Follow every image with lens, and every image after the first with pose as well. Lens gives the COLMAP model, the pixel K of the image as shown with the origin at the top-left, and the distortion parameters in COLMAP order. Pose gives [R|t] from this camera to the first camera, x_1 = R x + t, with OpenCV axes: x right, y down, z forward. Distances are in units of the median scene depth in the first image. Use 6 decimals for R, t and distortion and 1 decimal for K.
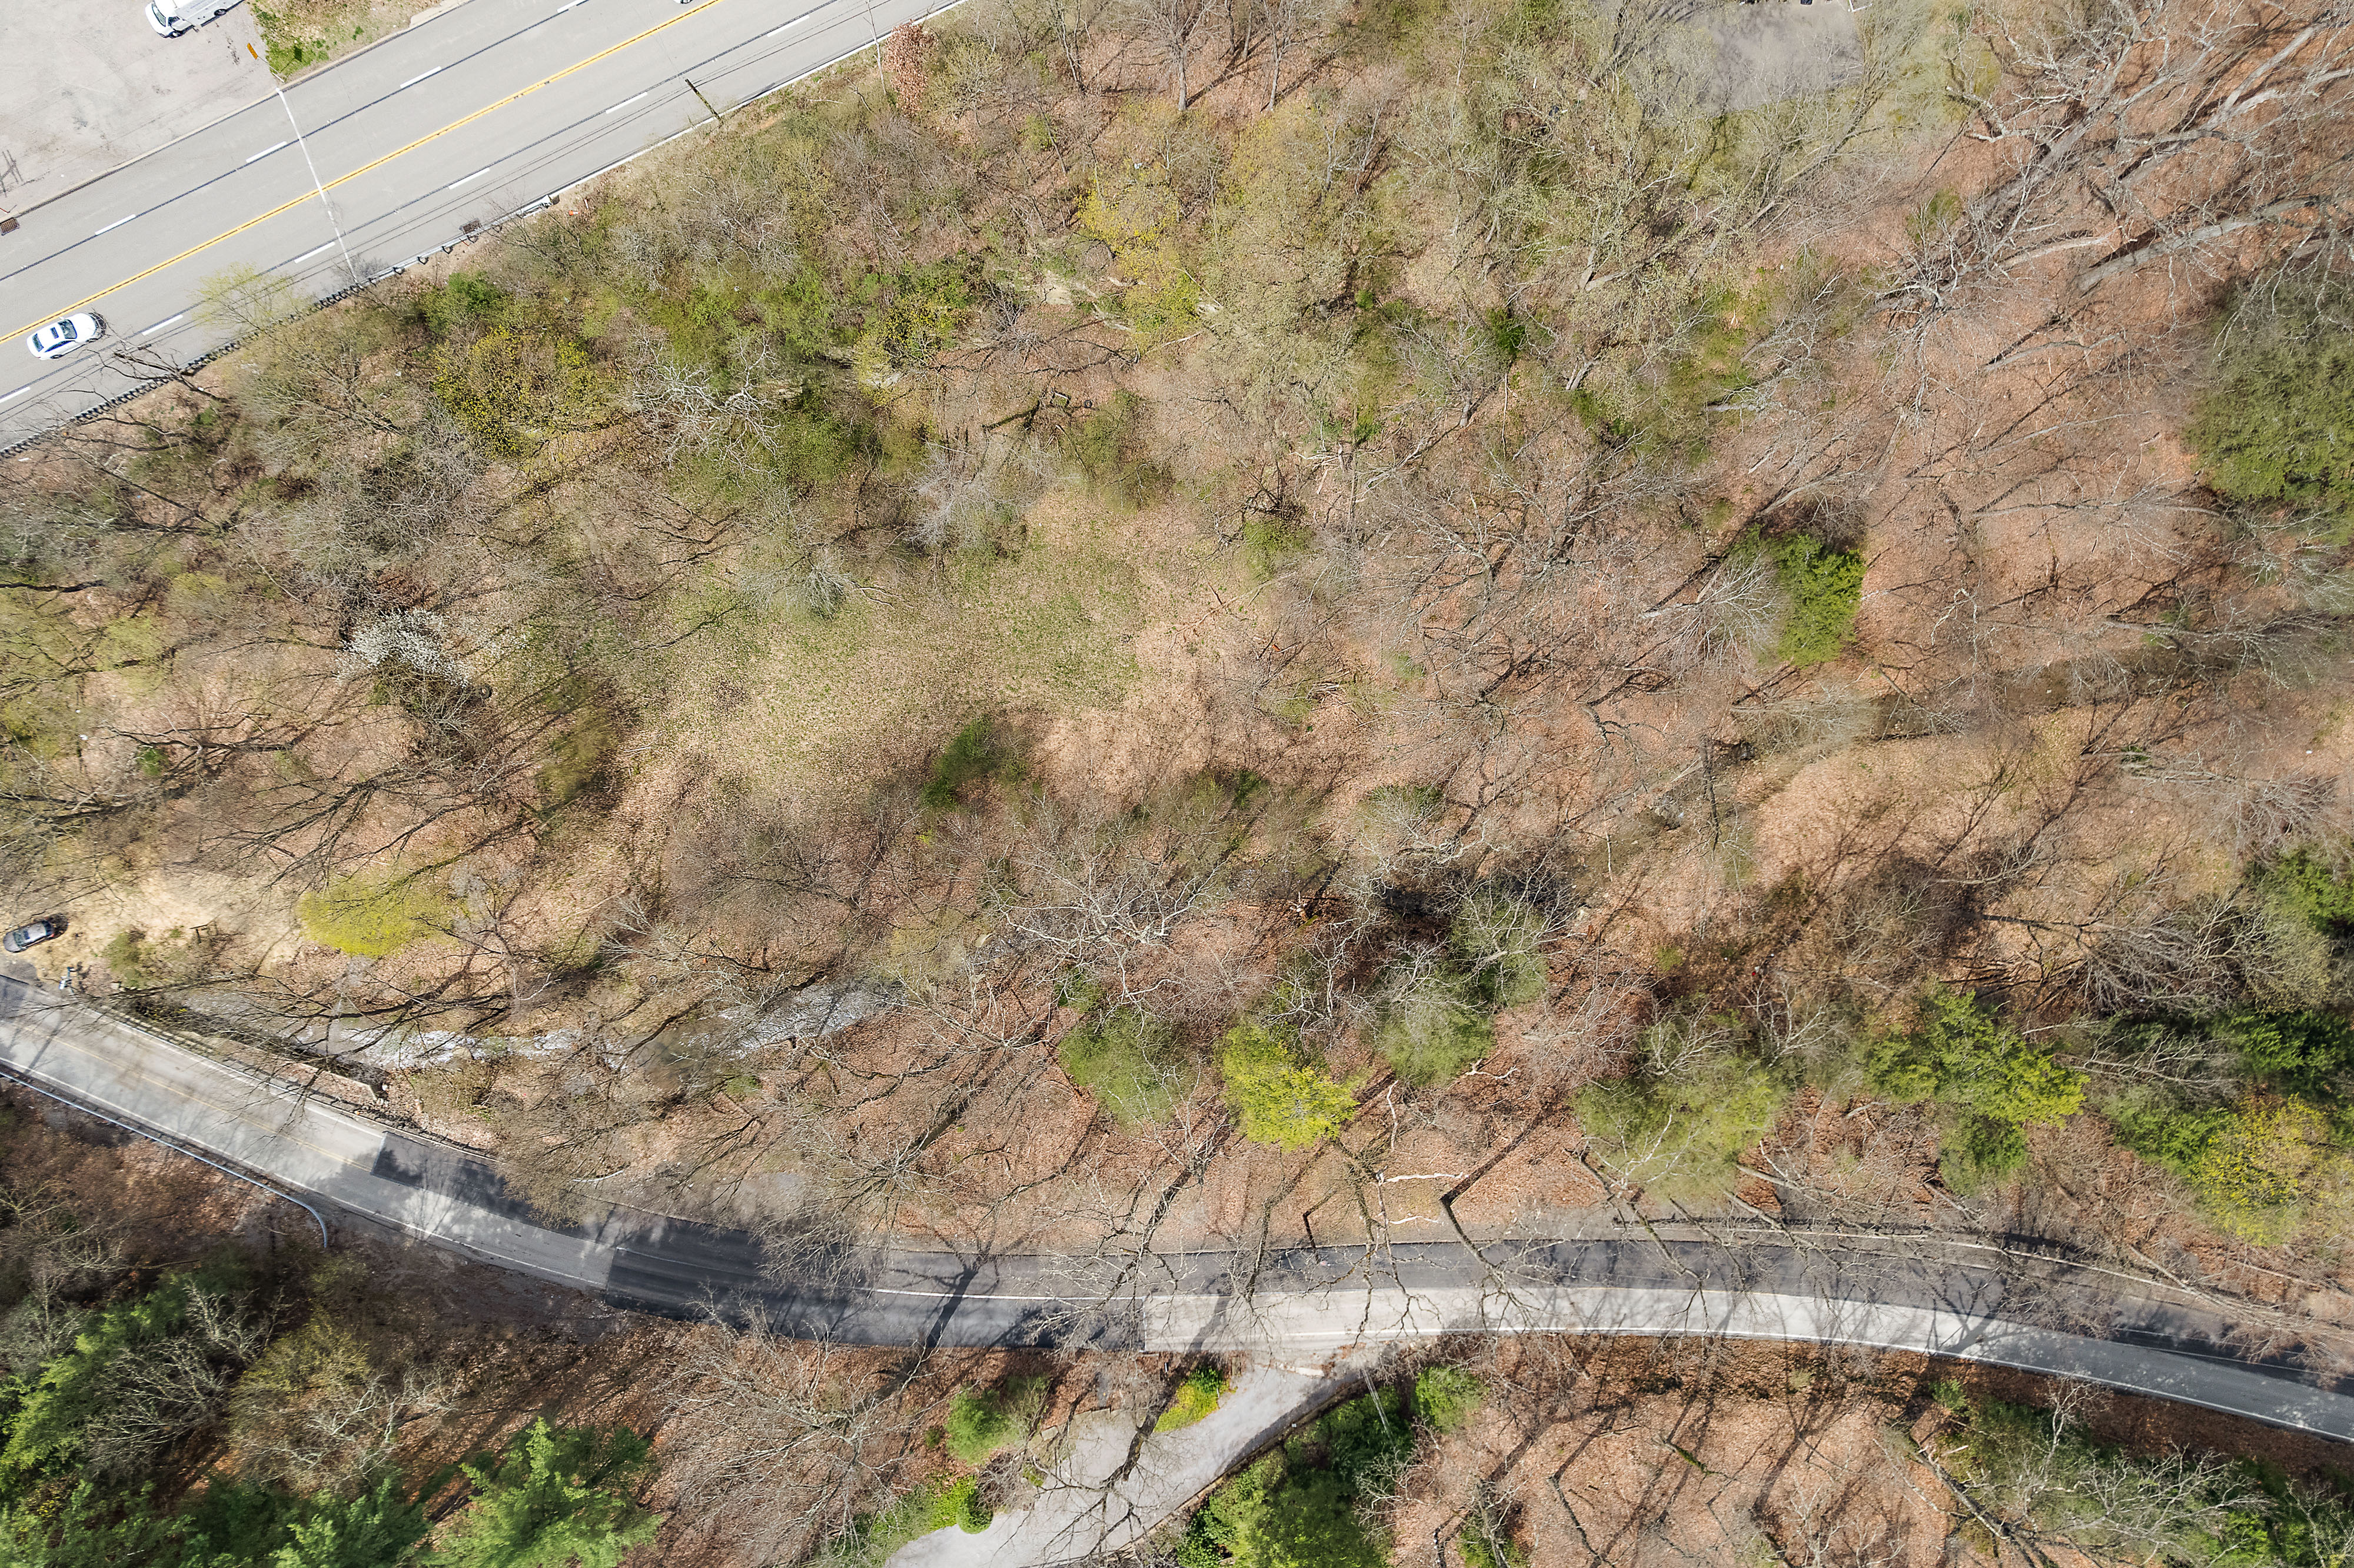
lens RADIAL K [[1509.0, 0, 1172.2], [0, 1509.0, 768.9], [0, 0, 1]] dist [0.028347, 0.014806]
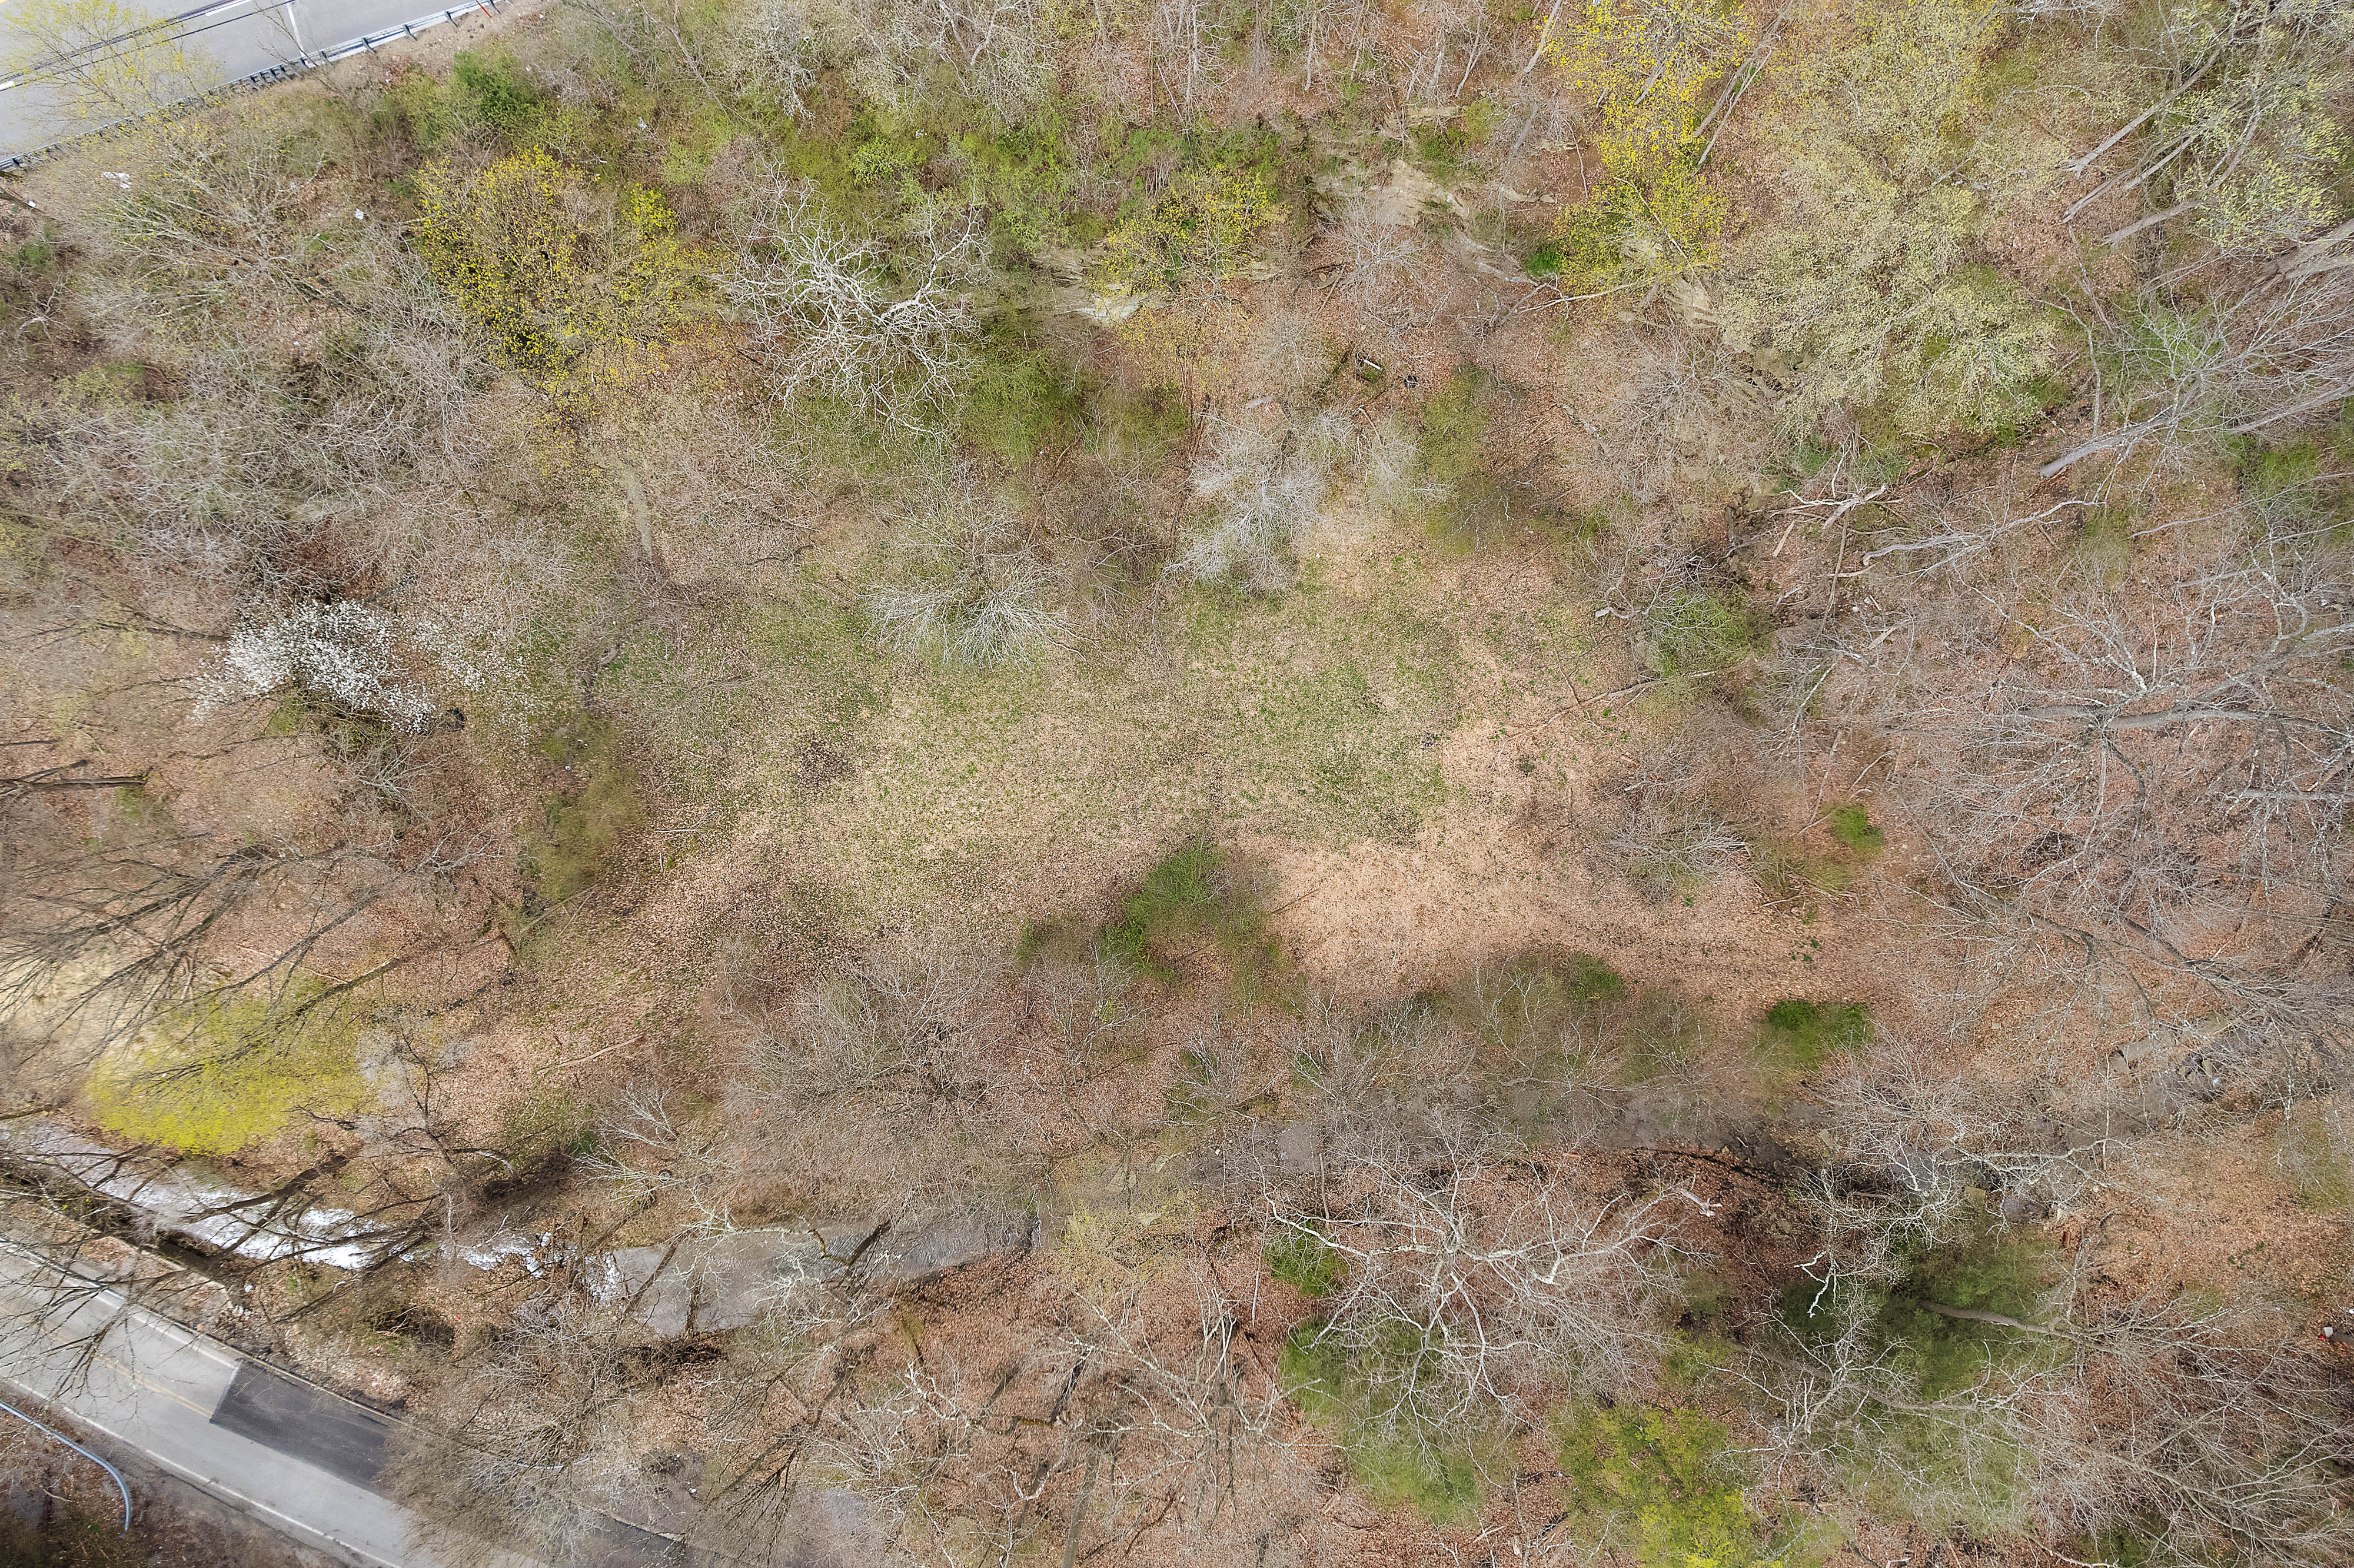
lens RADIAL K [[1509.0, 0, 1184.9], [0, 1509.0, 792.4], [0, 0, 1]] dist [0.028347, 0.014806]
pose [[0.995030, 0.097812, 0.018638, -0.147494], [-0.097914, 0.995184, 0.004662, -0.055661], [-0.018092, -0.006464, 0.999815, 0.336937]]
